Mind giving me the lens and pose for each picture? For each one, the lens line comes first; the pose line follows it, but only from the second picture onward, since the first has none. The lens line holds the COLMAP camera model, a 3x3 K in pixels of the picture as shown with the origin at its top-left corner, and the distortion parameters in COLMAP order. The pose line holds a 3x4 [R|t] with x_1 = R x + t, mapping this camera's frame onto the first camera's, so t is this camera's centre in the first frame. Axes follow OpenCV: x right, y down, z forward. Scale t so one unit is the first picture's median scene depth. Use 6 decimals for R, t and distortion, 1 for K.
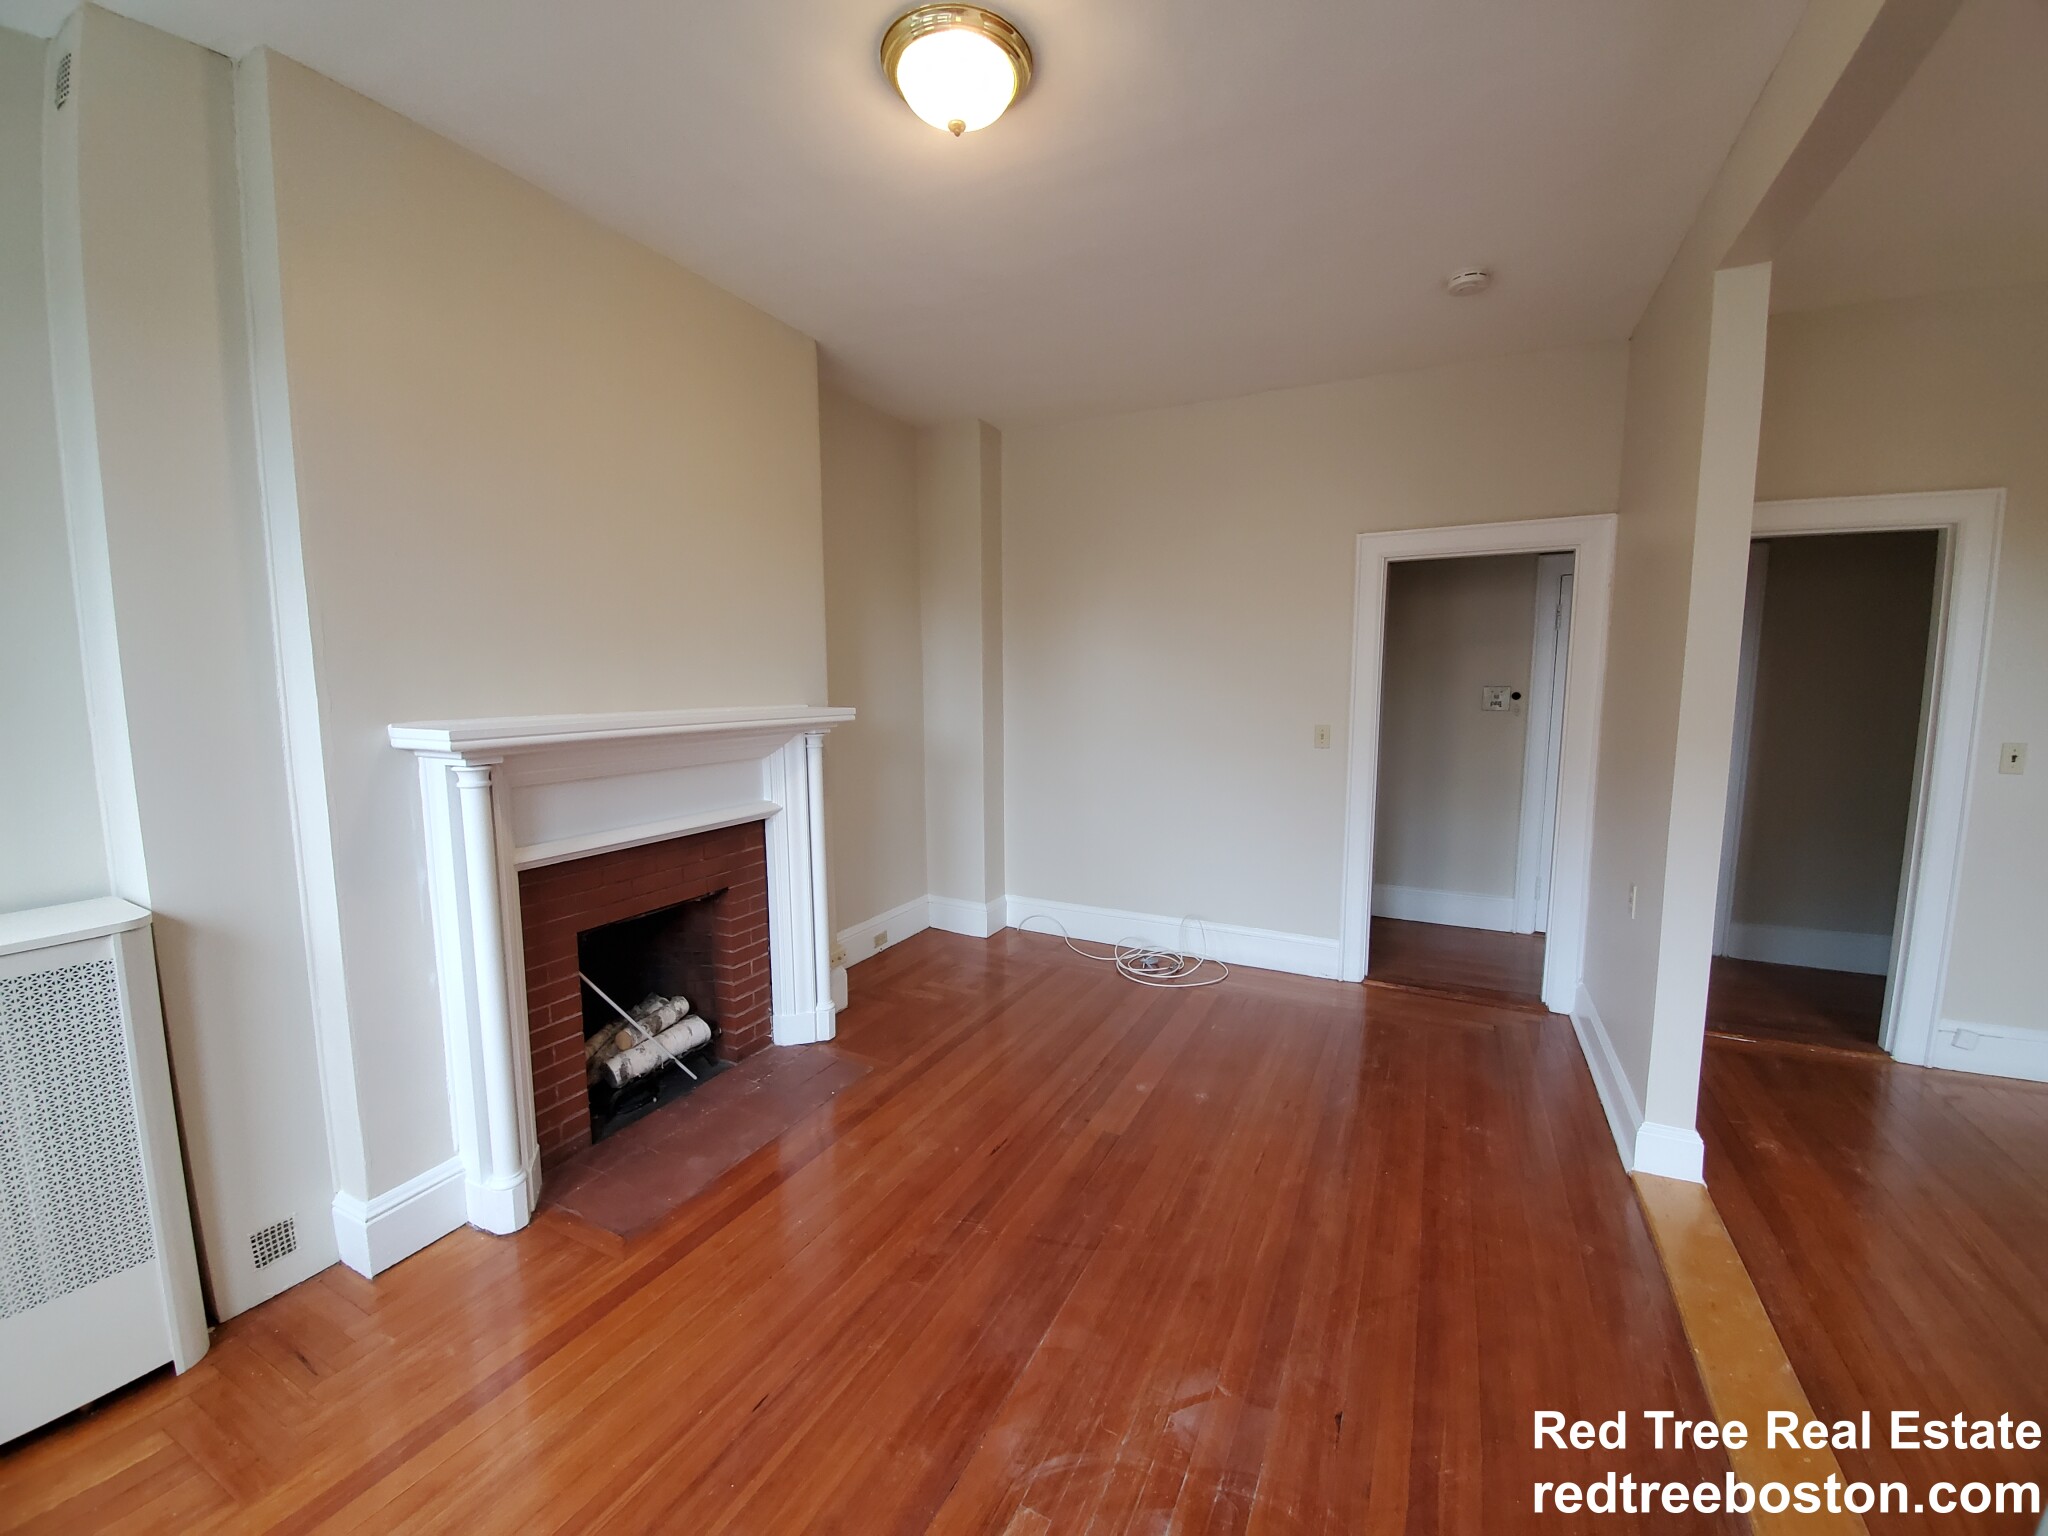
lens RADIAL K [[807.5, 0, 1036.0], [0, 807.5, 769.3], [0, 0, 1]] dist [0.001492, -0.010605]
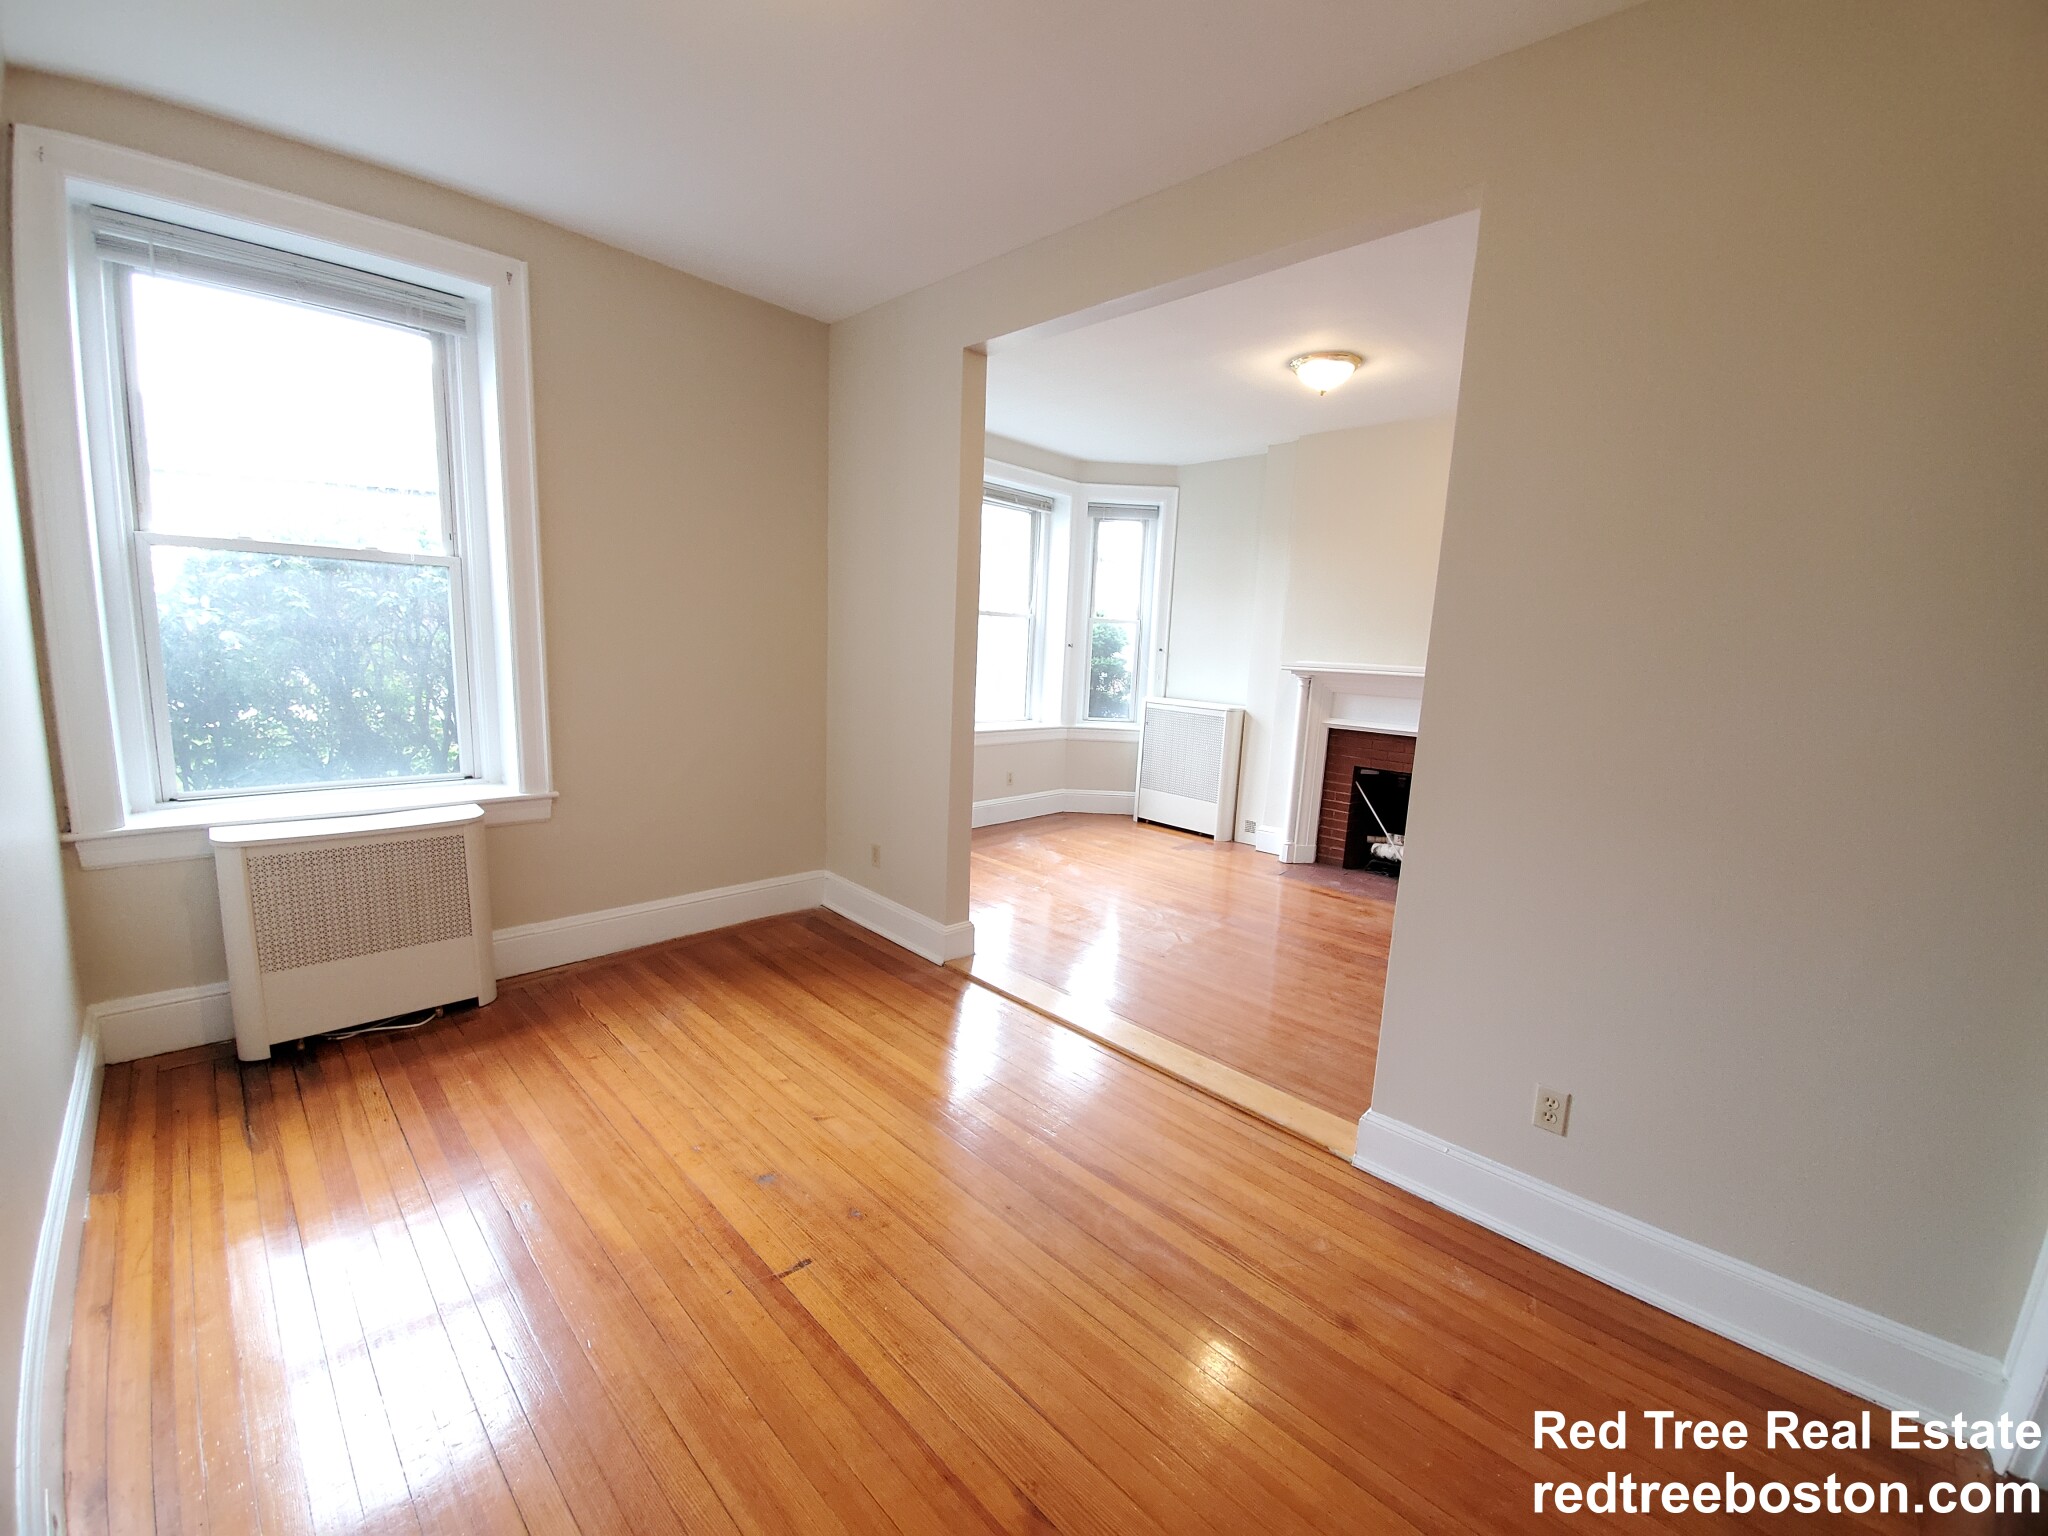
lens RADIAL K [[807.5, 0, 1041.5], [0, 807.5, 772.9], [0, 0, 1]] dist [0.001492, -0.010605]
pose [[-0.281547, 0.148924, -0.947920, 1.696338], [-0.152069, 0.968473, 0.197320, -0.075887], [0.947421, 0.199705, -0.250024, 0.755155]]
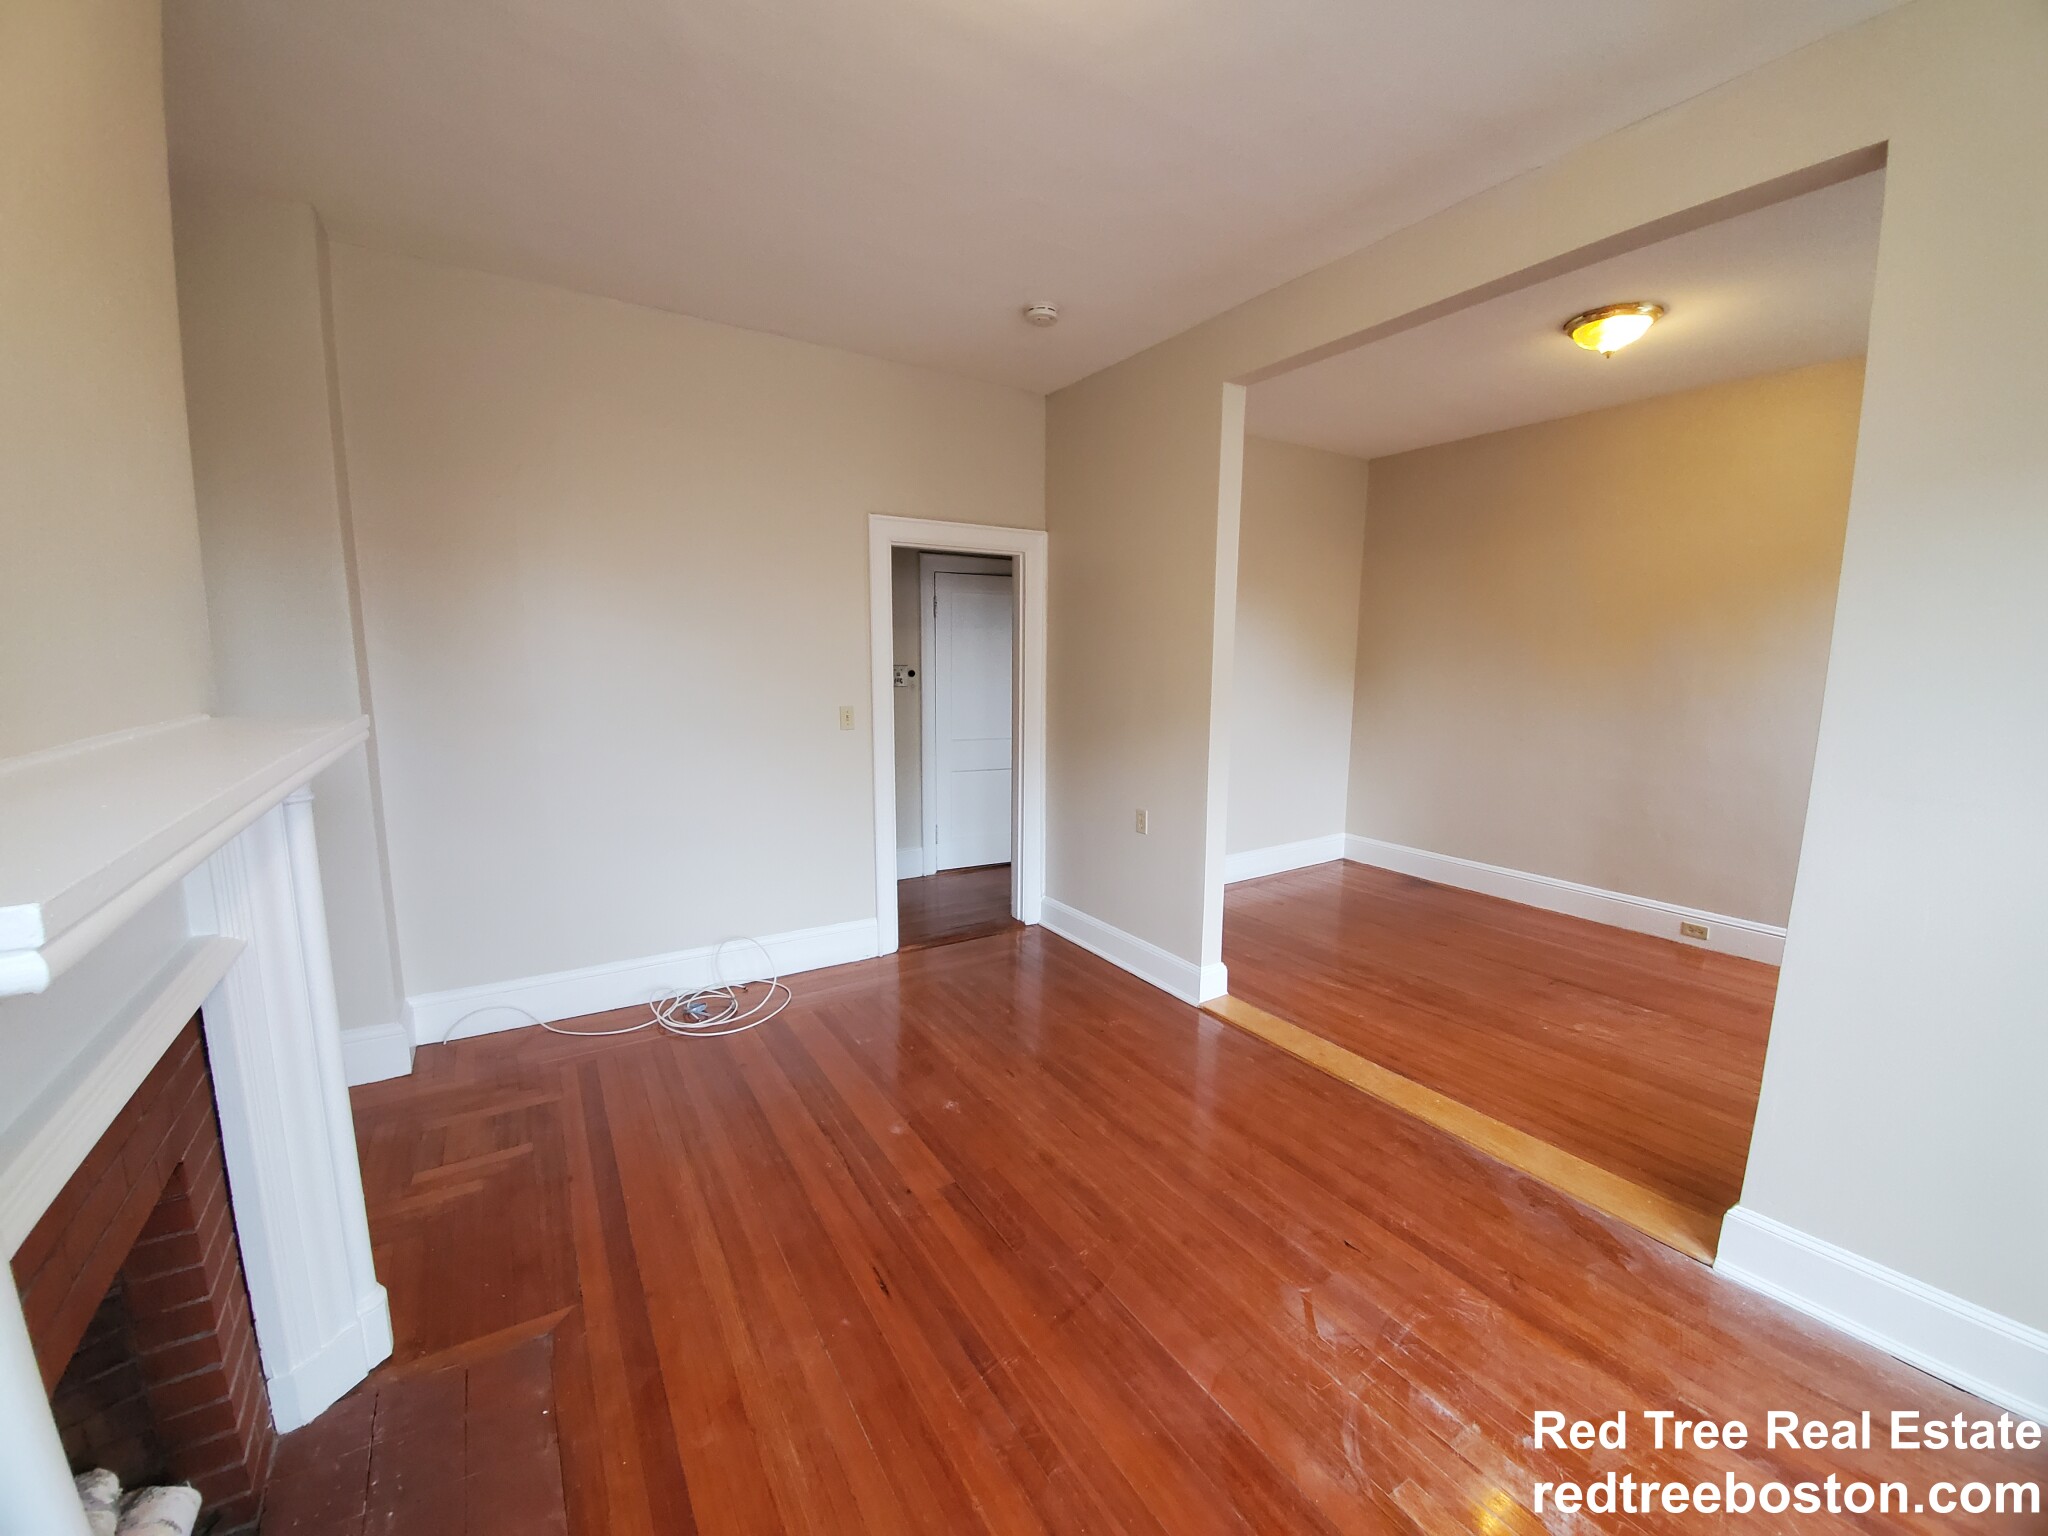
lens RADIAL K [[807.5, 0, 1013.8], [0, 807.5, 767.0], [0, 0, 1]] dist [0.001492, -0.010605]
pose [[0.510587, -0.108432, 0.852962, -0.598578], [0.086421, 0.993465, 0.074562, -0.057101], [-0.855472, 0.035643, 0.516621, 0.509084]]
